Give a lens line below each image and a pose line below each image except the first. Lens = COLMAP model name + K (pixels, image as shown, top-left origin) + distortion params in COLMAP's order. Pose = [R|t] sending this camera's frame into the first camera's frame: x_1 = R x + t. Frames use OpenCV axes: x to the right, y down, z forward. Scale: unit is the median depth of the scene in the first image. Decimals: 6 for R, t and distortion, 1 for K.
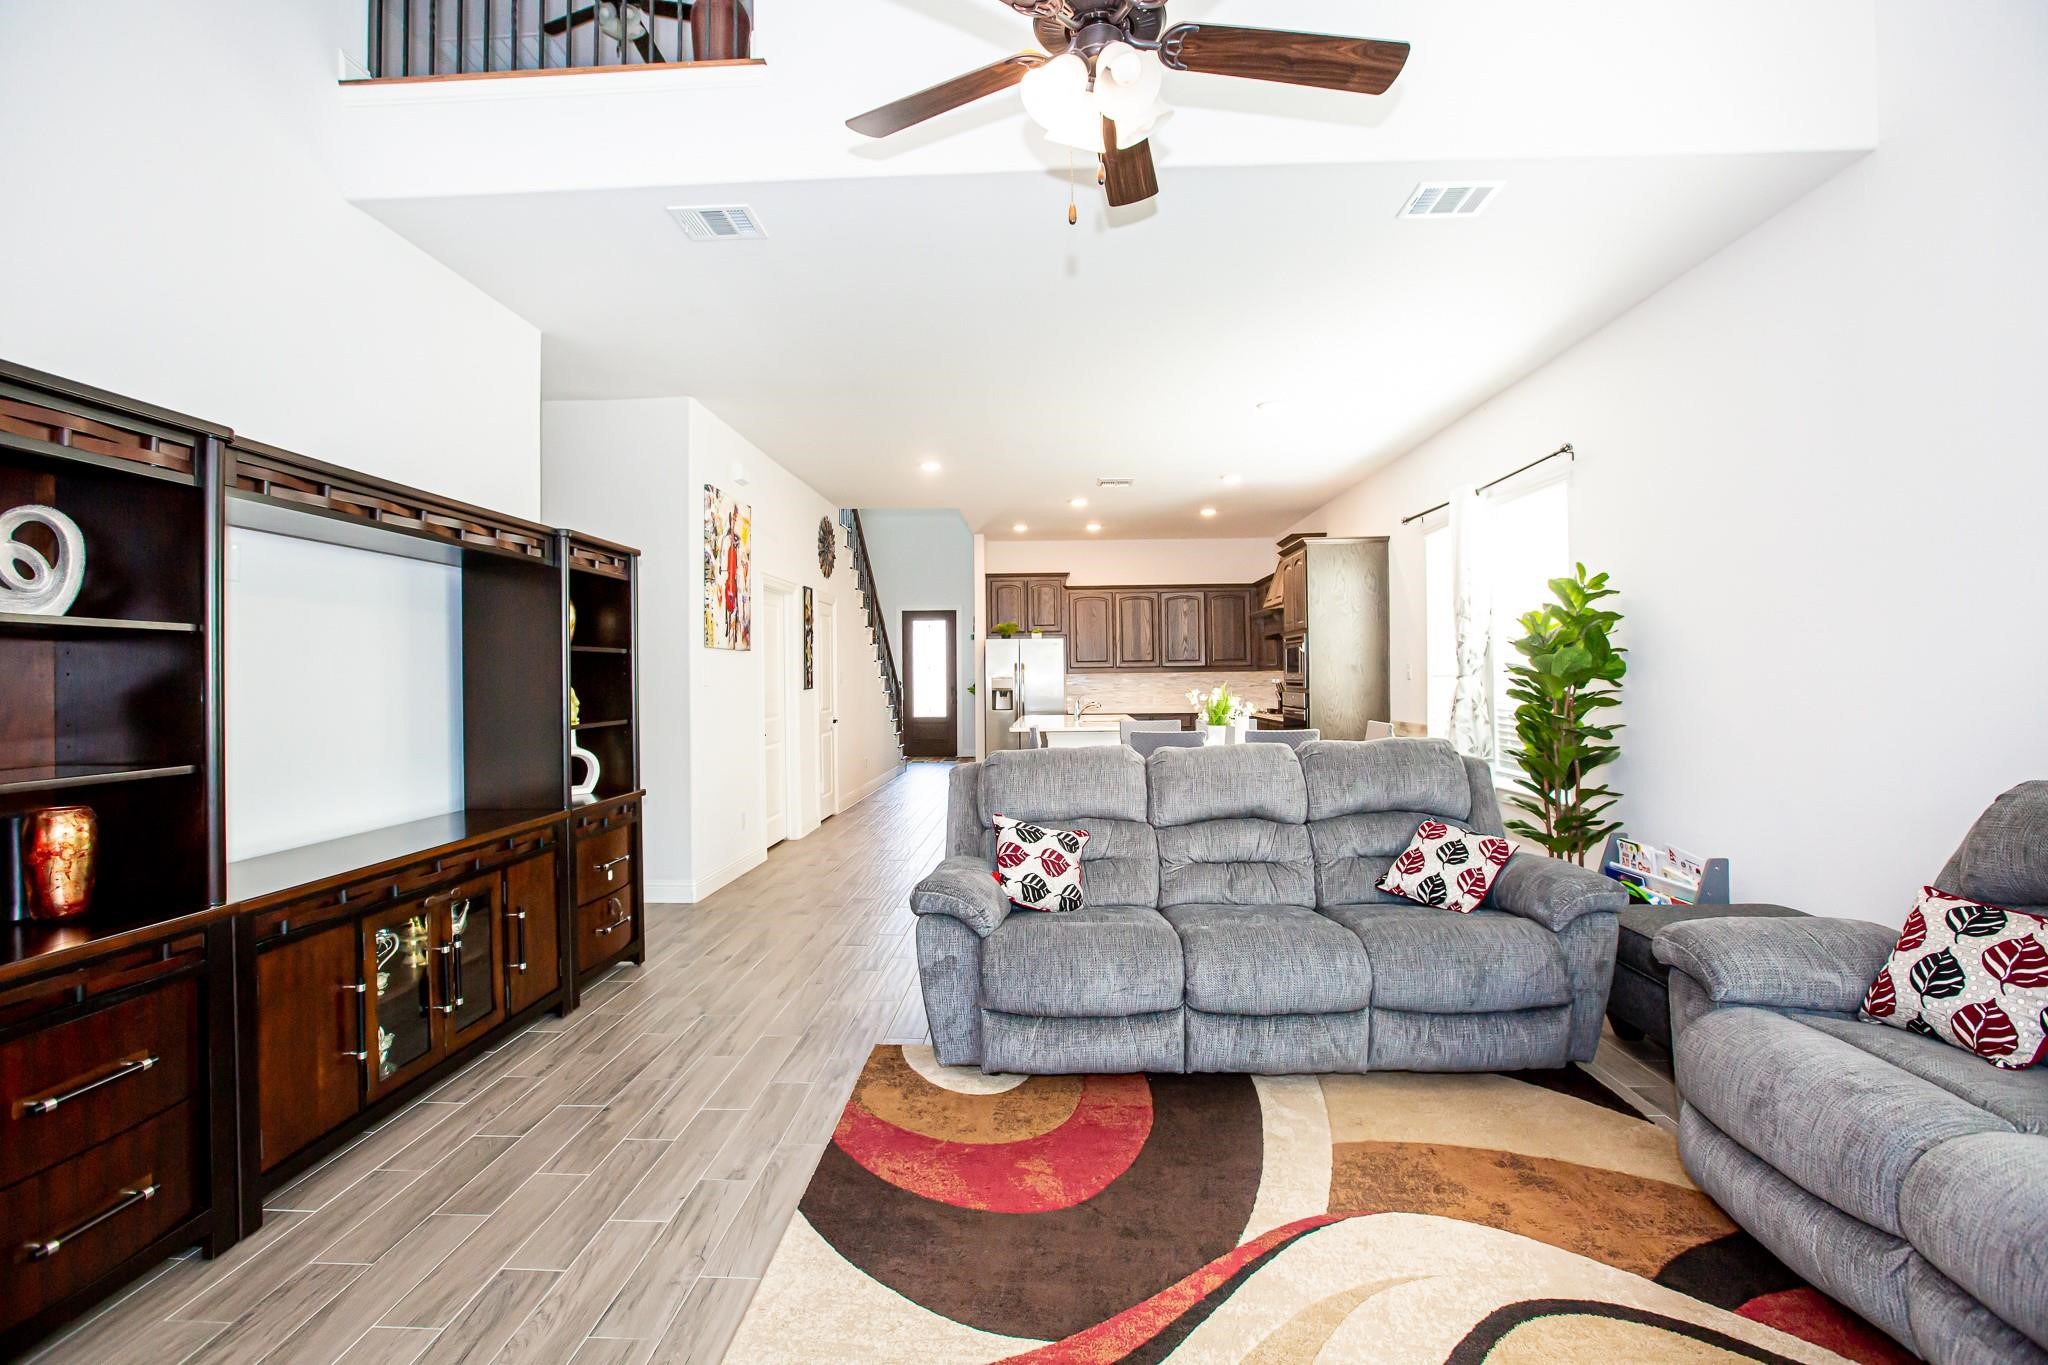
lens RADIAL K [[935.8, 0, 1016.0], [0, 935.8, 675.7], [0, 0, 1]] dist [-0.047801, 0.013316]
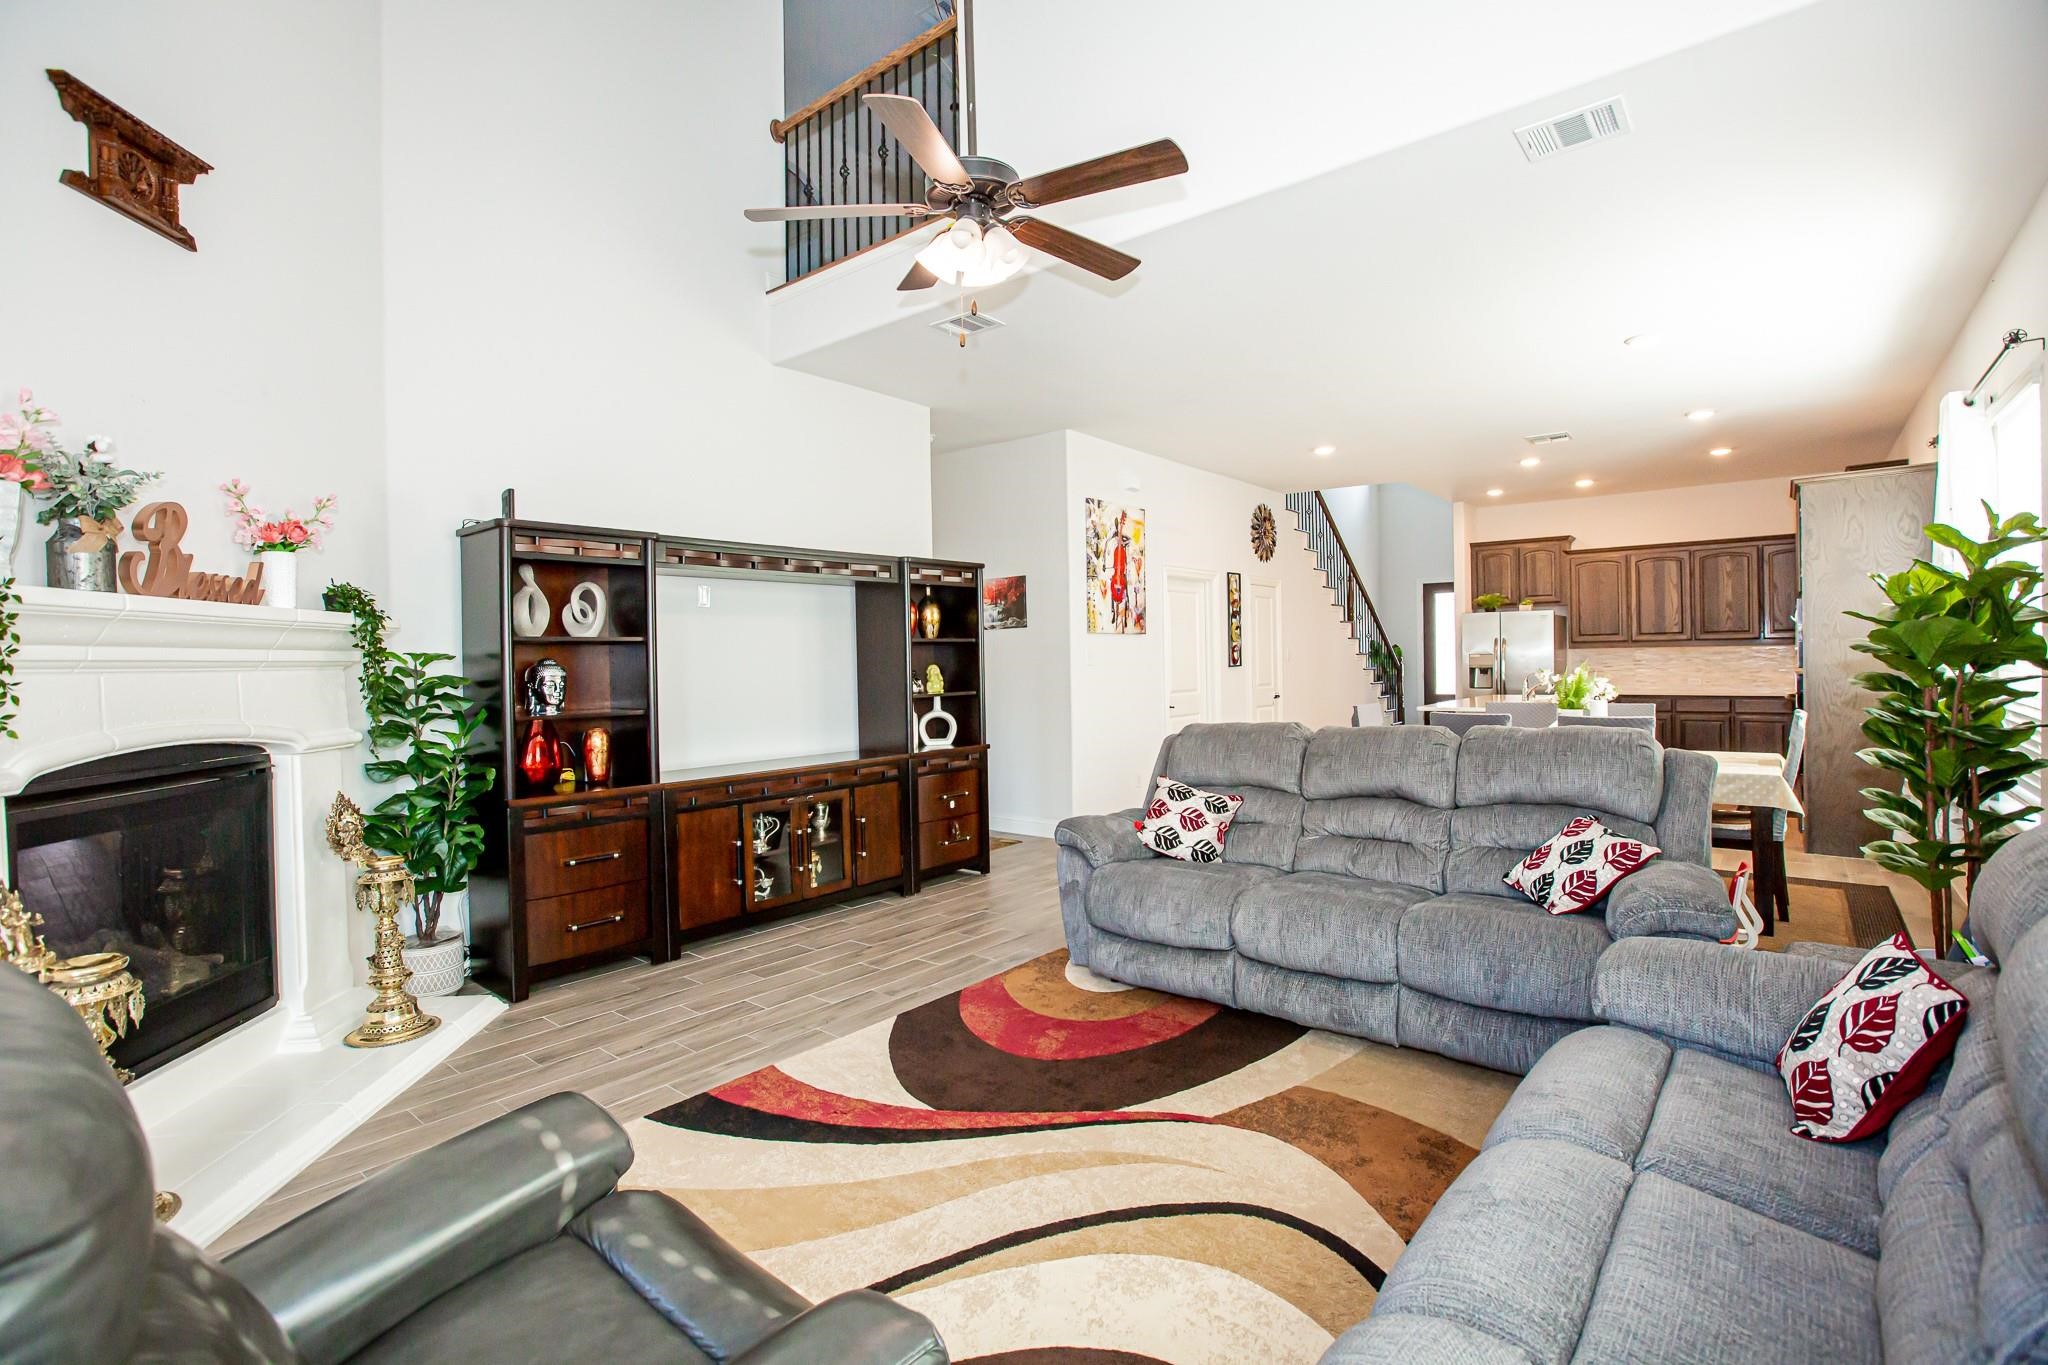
lens RADIAL K [[935.8, 0, 1004.1], [0, 935.8, 674.3], [0, 0, 1]] dist [-0.047801, 0.013316]
pose [[0.791673, 0.007259, -0.610902, 0.577529], [0.008579, 0.999699, 0.022997, -0.010322], [0.610885, -0.023447, 0.791372, -0.062265]]
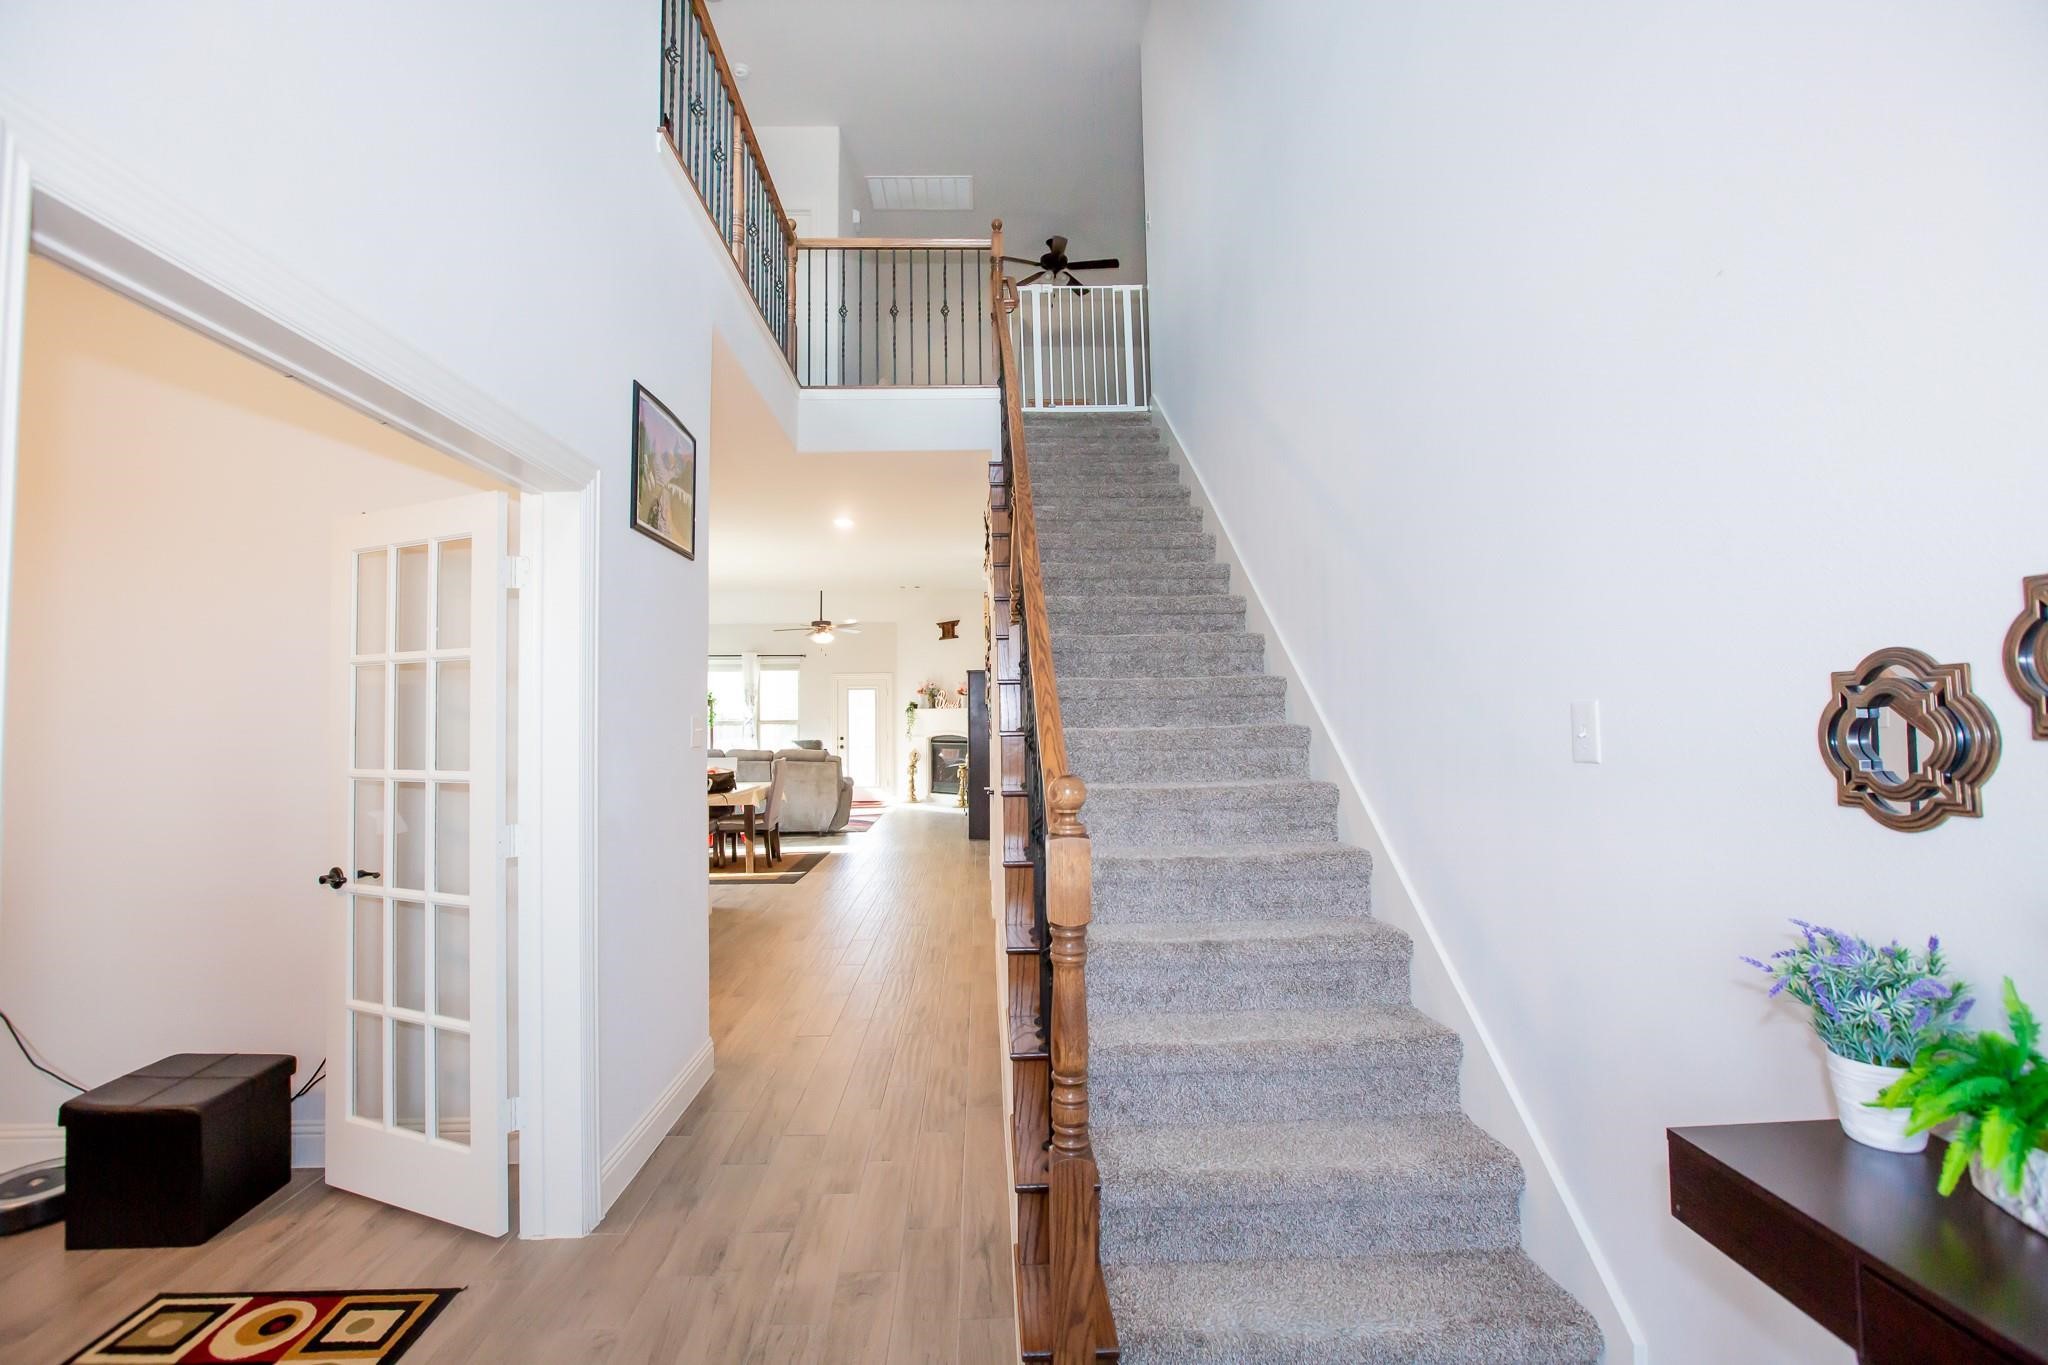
lens RADIAL K [[935.8, 0, 1014.2], [0, 935.8, 671.2], [0, 0, 1]] dist [-0.047801, 0.013316]
pose [[-0.996687, 0.018629, -0.079169, -0.449162], [0.022535, 0.998557, -0.048740, -0.013353], [0.078147, -0.050363, -0.995669, 4.620553]]
